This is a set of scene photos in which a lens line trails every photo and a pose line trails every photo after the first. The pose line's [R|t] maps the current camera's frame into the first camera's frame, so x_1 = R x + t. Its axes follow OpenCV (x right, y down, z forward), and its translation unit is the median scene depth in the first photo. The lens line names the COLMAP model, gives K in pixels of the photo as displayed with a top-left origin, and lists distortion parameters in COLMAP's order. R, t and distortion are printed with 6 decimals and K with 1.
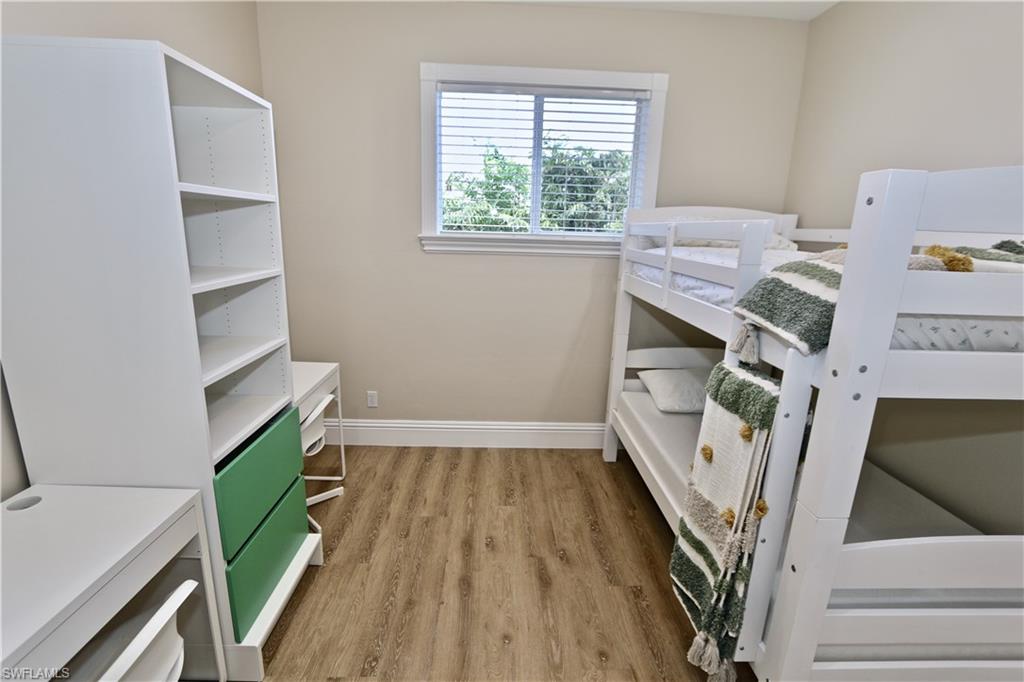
lens RADIAL K [[468.7, 0, 510.0], [0, 468.7, 345.0], [0, 0, 1]] dist [-0.022282, 0.004334]
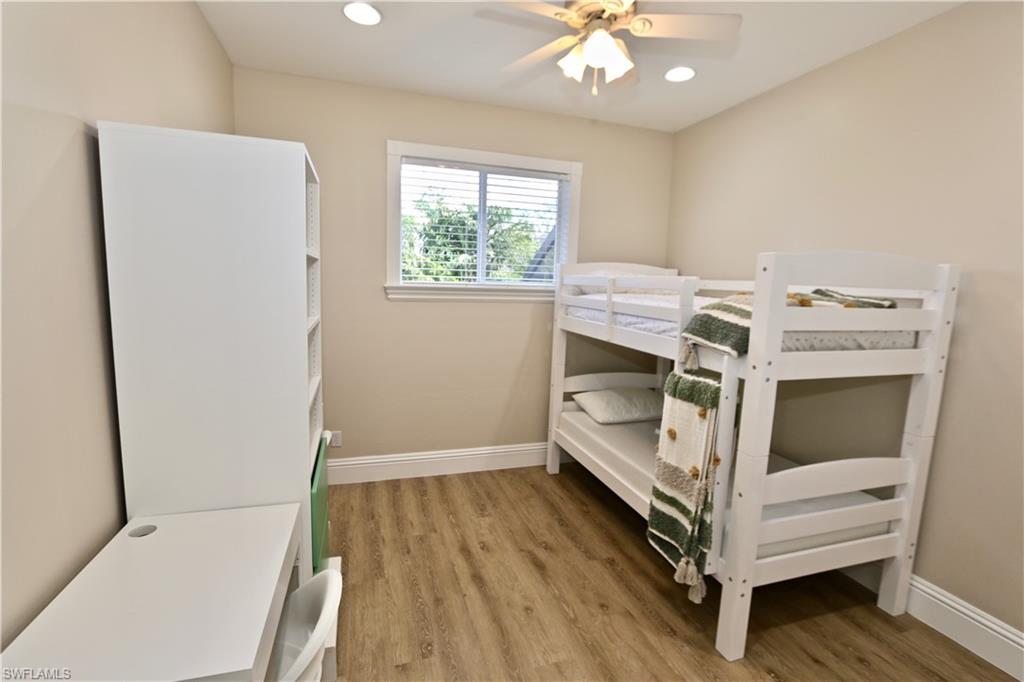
lens RADIAL K [[468.7, 0, 510.0], [0, 468.7, 345.0], [0, 0, 1]] dist [-0.022282, 0.004334]
pose [[0.961155, -0.037671, 0.273427, -0.340126], [0.063831, 0.994125, -0.087415, 0.038881], [-0.268527, 0.101473, 0.957913, -0.219866]]
